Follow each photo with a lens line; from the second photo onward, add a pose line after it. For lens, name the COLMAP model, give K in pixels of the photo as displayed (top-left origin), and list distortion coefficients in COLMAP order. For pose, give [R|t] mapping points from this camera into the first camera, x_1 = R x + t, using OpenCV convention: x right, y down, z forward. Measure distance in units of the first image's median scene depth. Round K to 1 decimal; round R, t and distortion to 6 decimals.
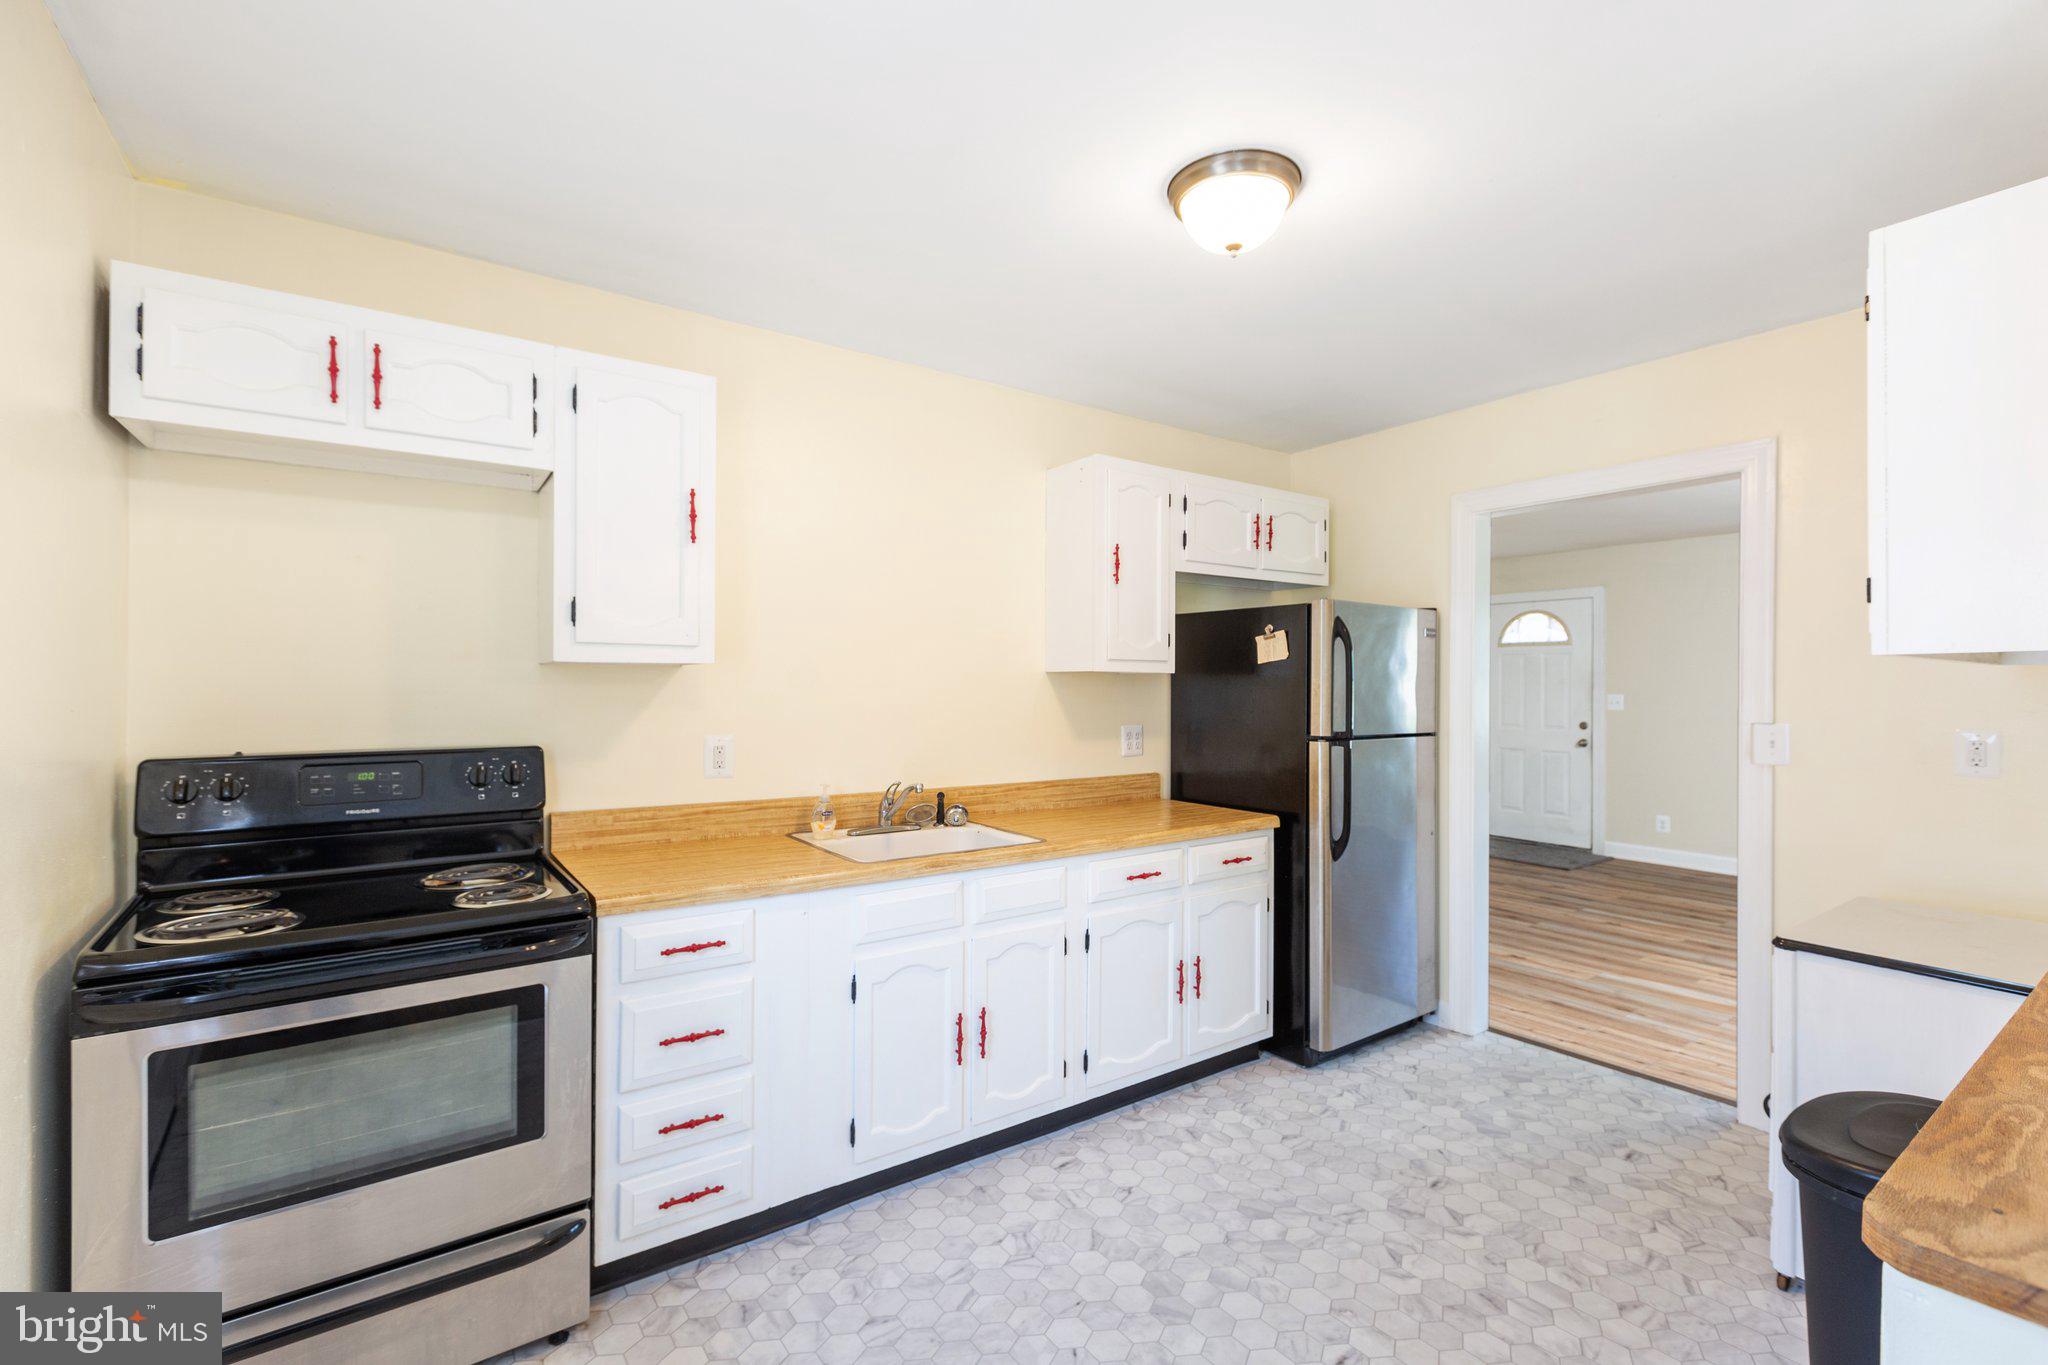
lens RADIAL K [[919.8, 0, 1028.6], [0, 919.8, 676.1], [0, 0, 1]] dist [0.004039, -0.001648]
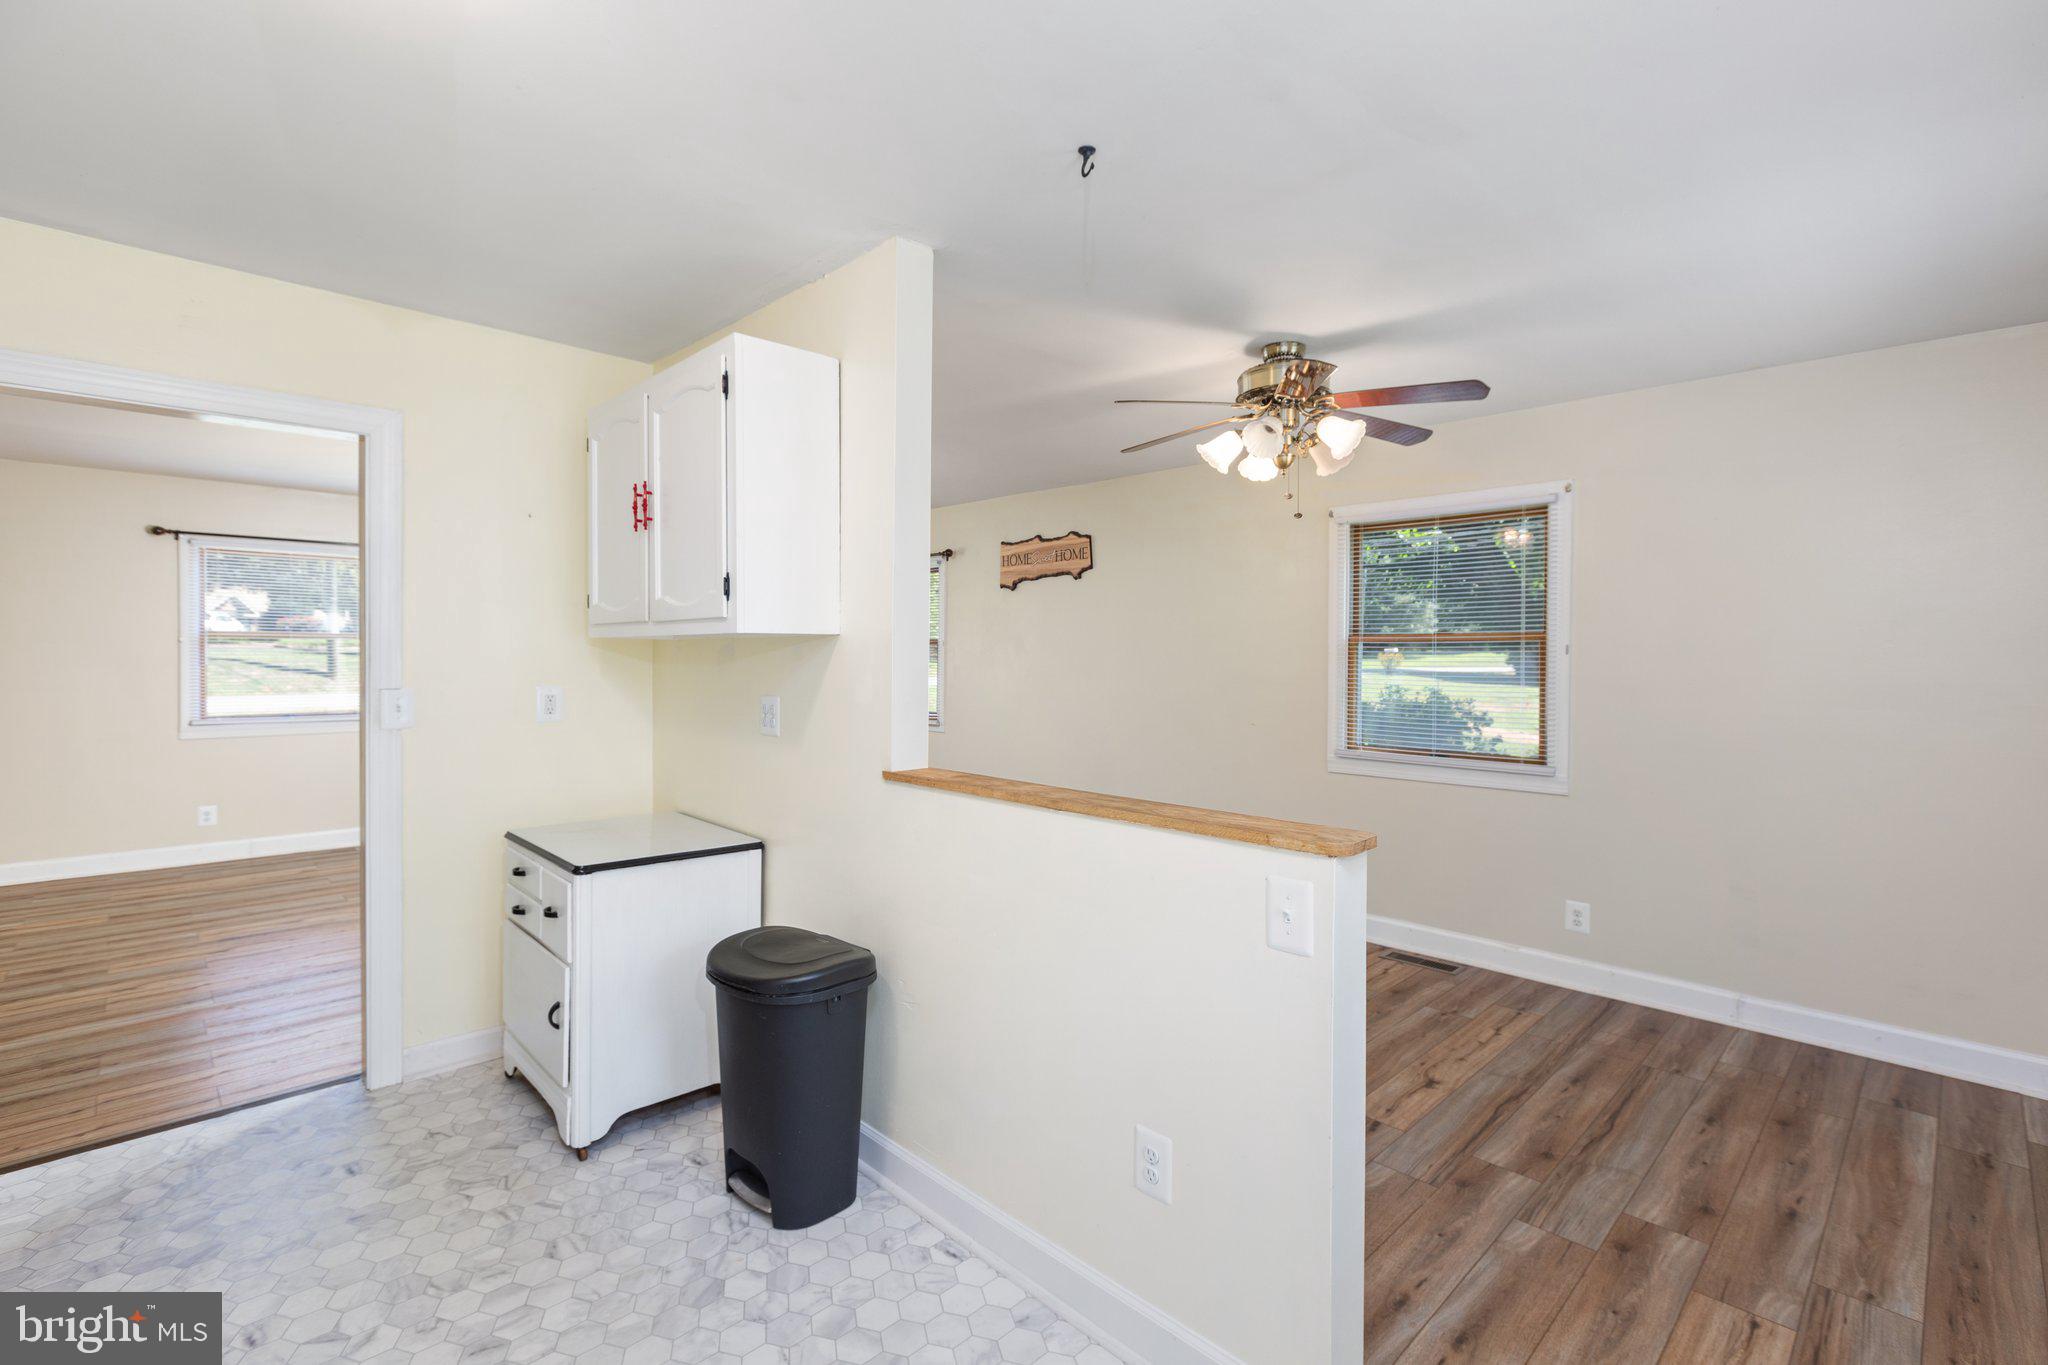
lens RADIAL K [[919.8, 0, 1066.0], [0, 919.8, 689.0], [0, 0, 1]] dist [0.004039, -0.001648]
pose [[-0.163416, -0.037100, 0.985859, -0.294699], [-0.008774, 0.999308, 0.036151, 0.017661], [-0.986518, -0.002742, -0.163629, 0.431262]]
